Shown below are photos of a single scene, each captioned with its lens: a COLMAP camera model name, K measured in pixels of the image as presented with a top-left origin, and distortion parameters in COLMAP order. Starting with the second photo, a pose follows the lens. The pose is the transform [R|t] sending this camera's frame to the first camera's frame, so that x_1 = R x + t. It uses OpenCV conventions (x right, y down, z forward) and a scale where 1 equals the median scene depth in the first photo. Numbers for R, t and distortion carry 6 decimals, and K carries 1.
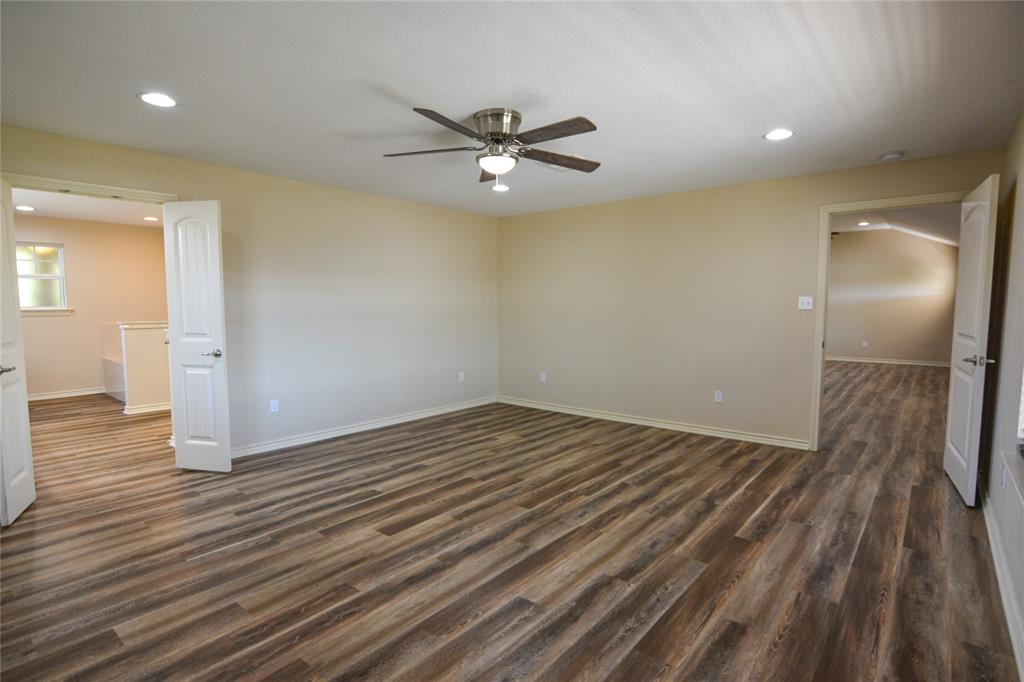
lens RADIAL K [[511.1, 0, 513.2], [0, 511.1, 348.5], [0, 0, 1]] dist [-0.033126, 0.012299]
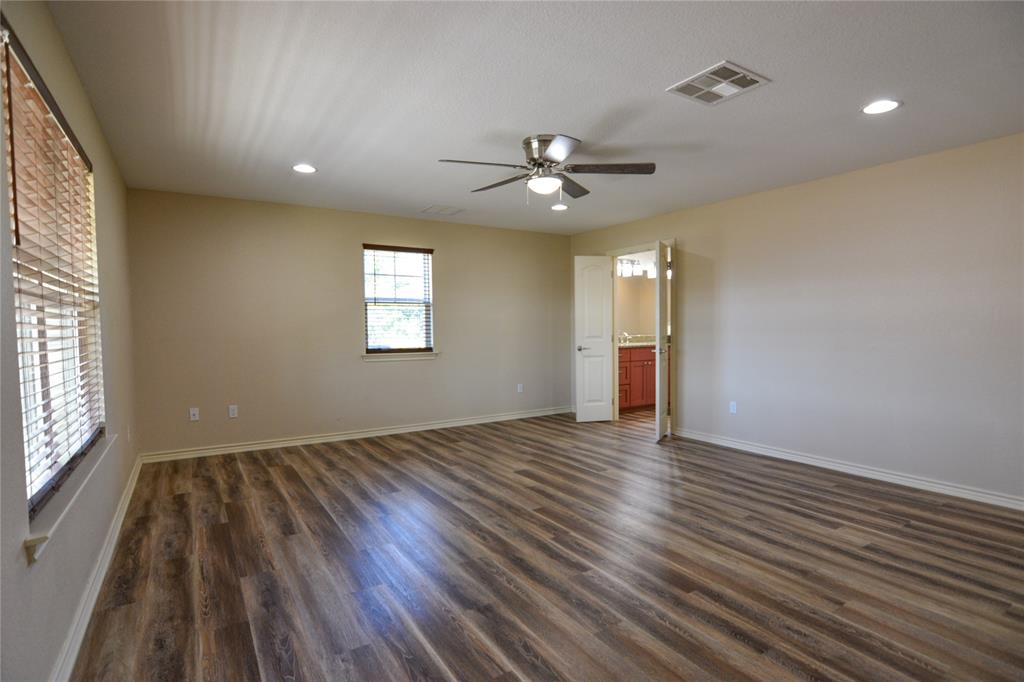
lens RADIAL K [[511.1, 0, 513.2], [0, 511.1, 348.5], [0, 0, 1]] dist [-0.033126, 0.012299]
pose [[-0.295920, 0.045561, -0.954125, 1.042248], [-0.075508, 0.994620, 0.070914, -0.078664], [0.952224, 0.093029, -0.290888, 1.281286]]
